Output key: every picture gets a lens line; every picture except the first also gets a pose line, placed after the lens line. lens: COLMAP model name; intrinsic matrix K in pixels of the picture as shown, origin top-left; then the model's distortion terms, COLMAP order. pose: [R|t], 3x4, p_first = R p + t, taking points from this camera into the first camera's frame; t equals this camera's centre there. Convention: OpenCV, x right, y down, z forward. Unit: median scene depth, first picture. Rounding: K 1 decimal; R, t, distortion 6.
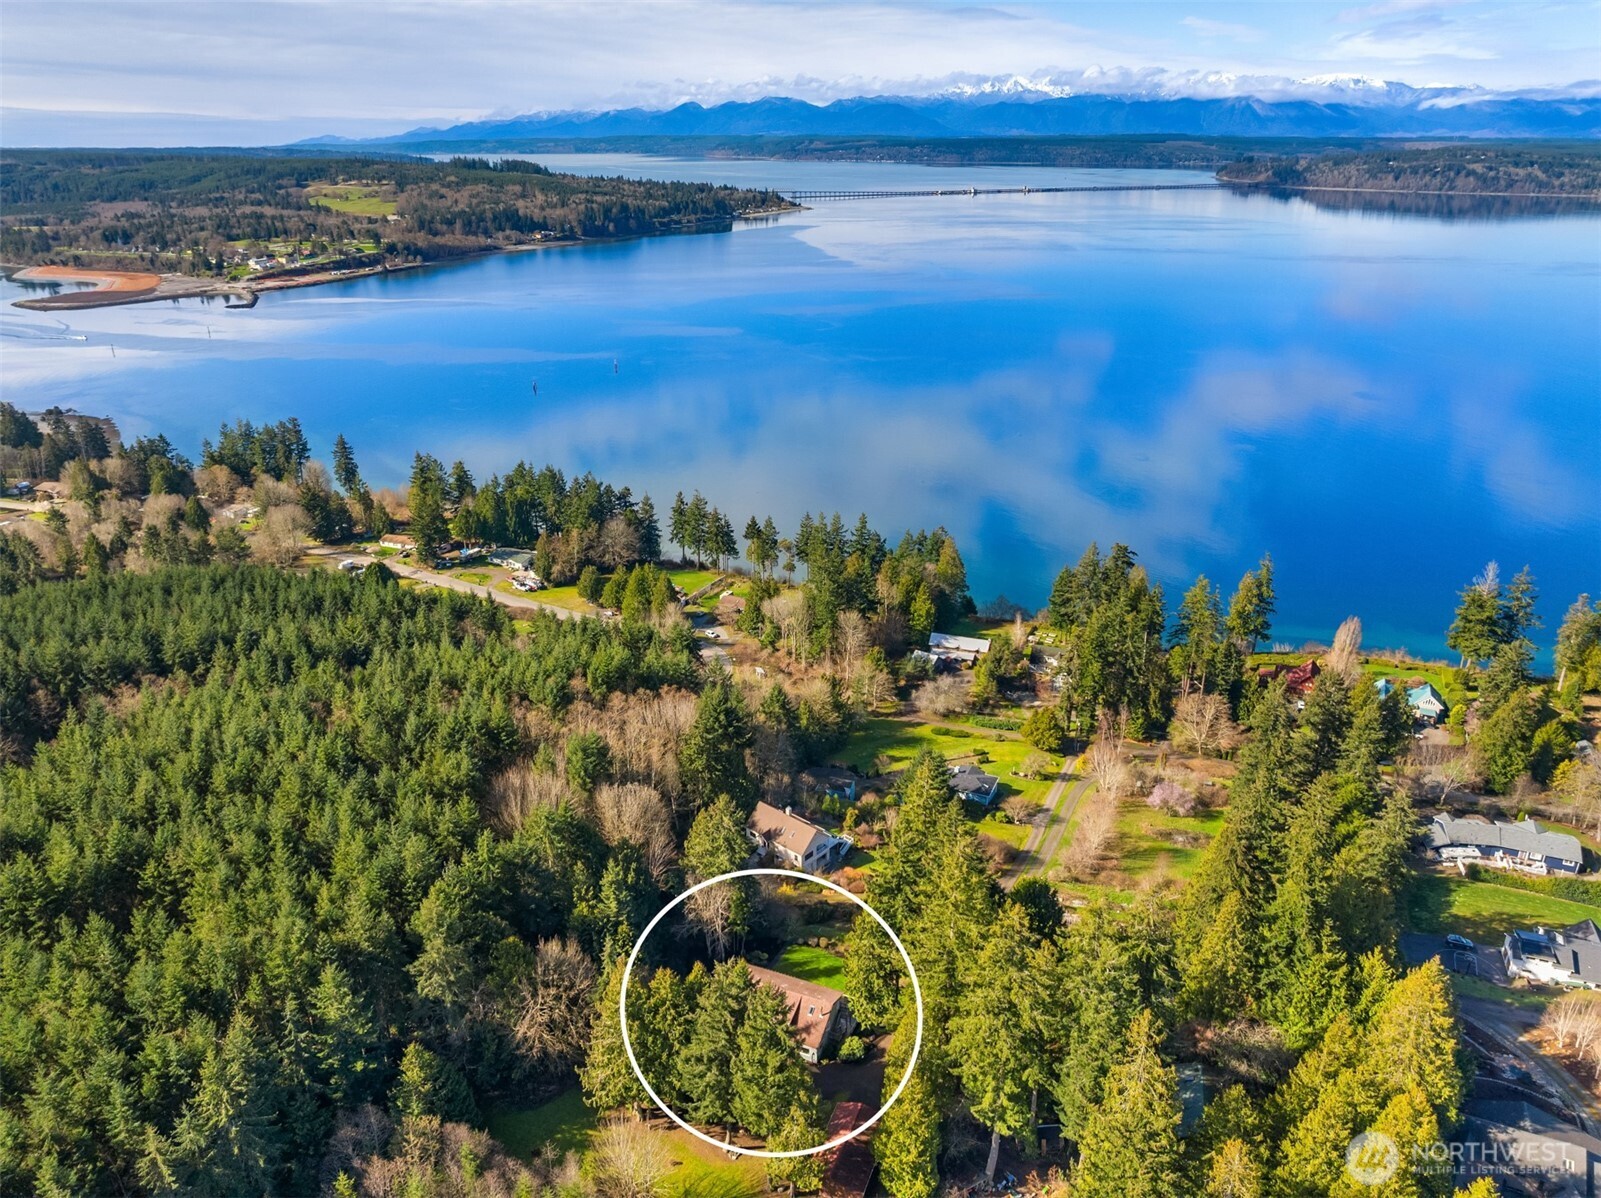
lens RADIAL K [[1119.6, 0, 794.5], [0, 1119.6, 597.8], [0, 0, 1]] dist [-0.052415, 0.022882]
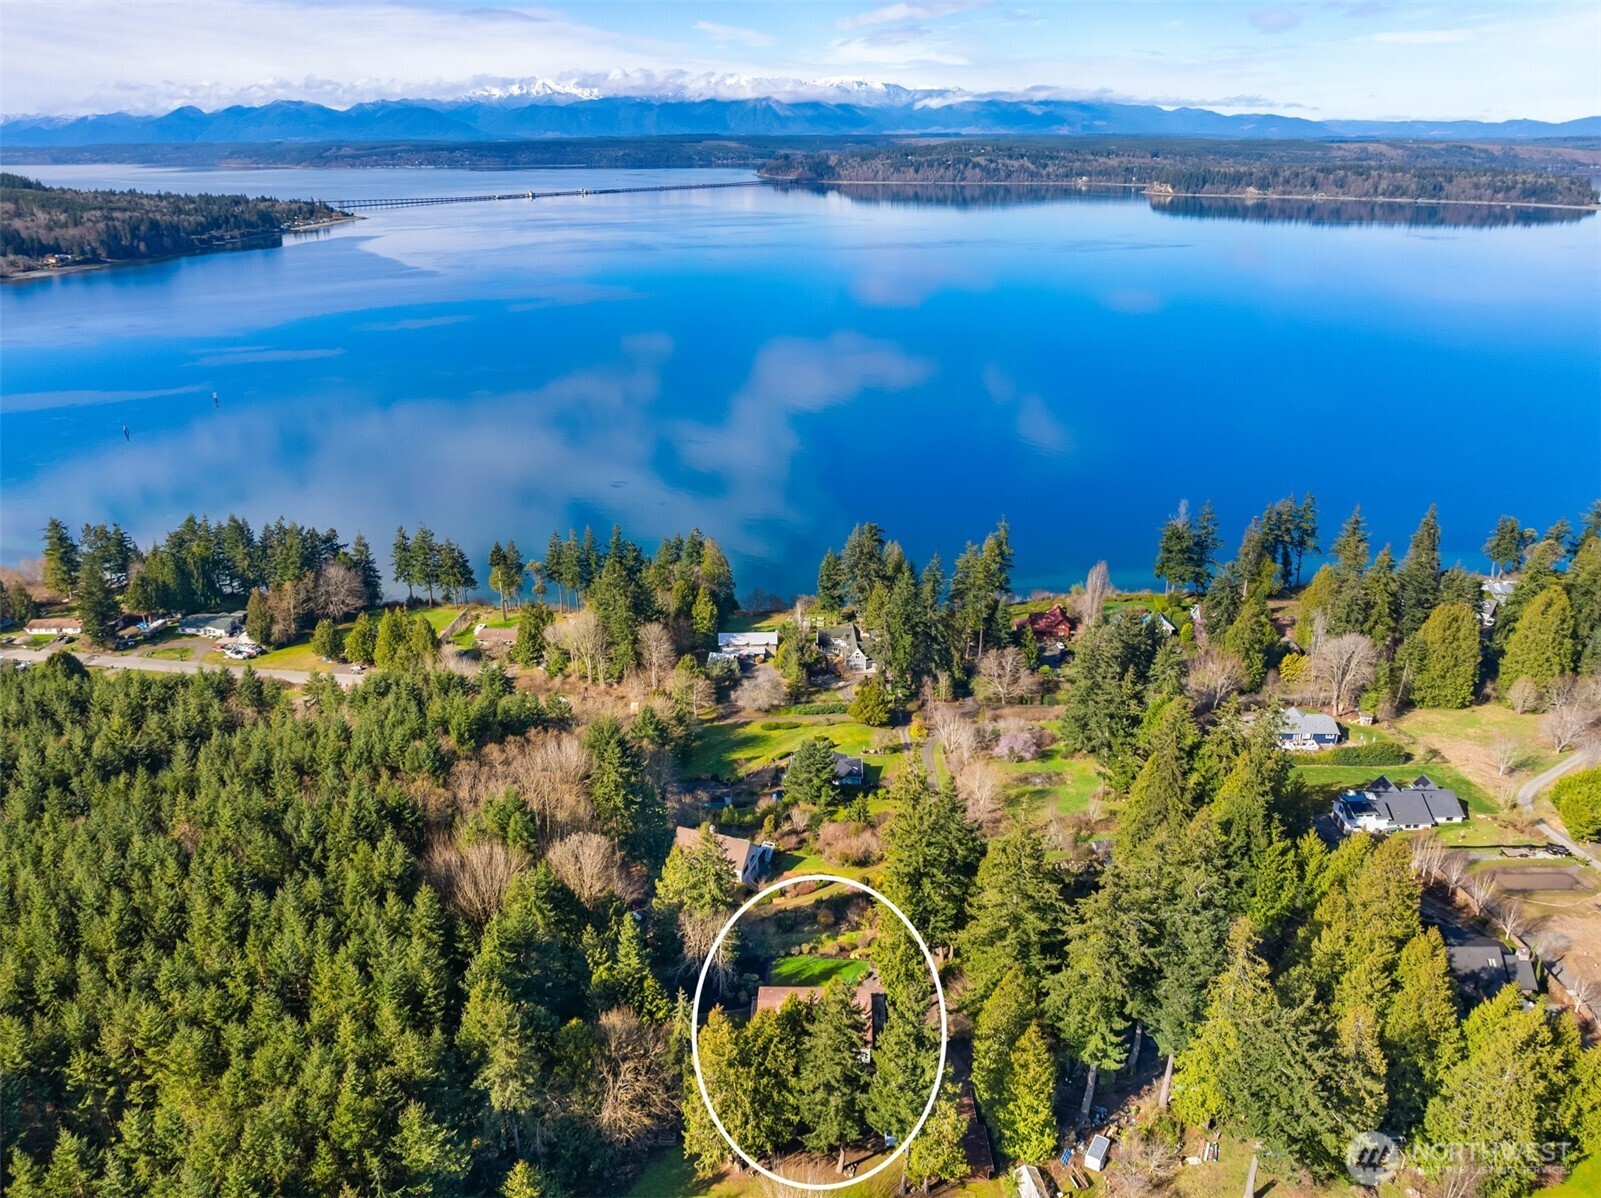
lens RADIAL K [[1119.6, 0, 794.5], [0, 1119.6, 597.8], [0, 0, 1]] dist [-0.052415, 0.022882]
pose [[0.928623, -0.142625, 0.342517, -0.131392], [0.143180, 0.989410, 0.023806, -0.012452], [-0.342285, 0.026935, 0.939210, 0.027289]]
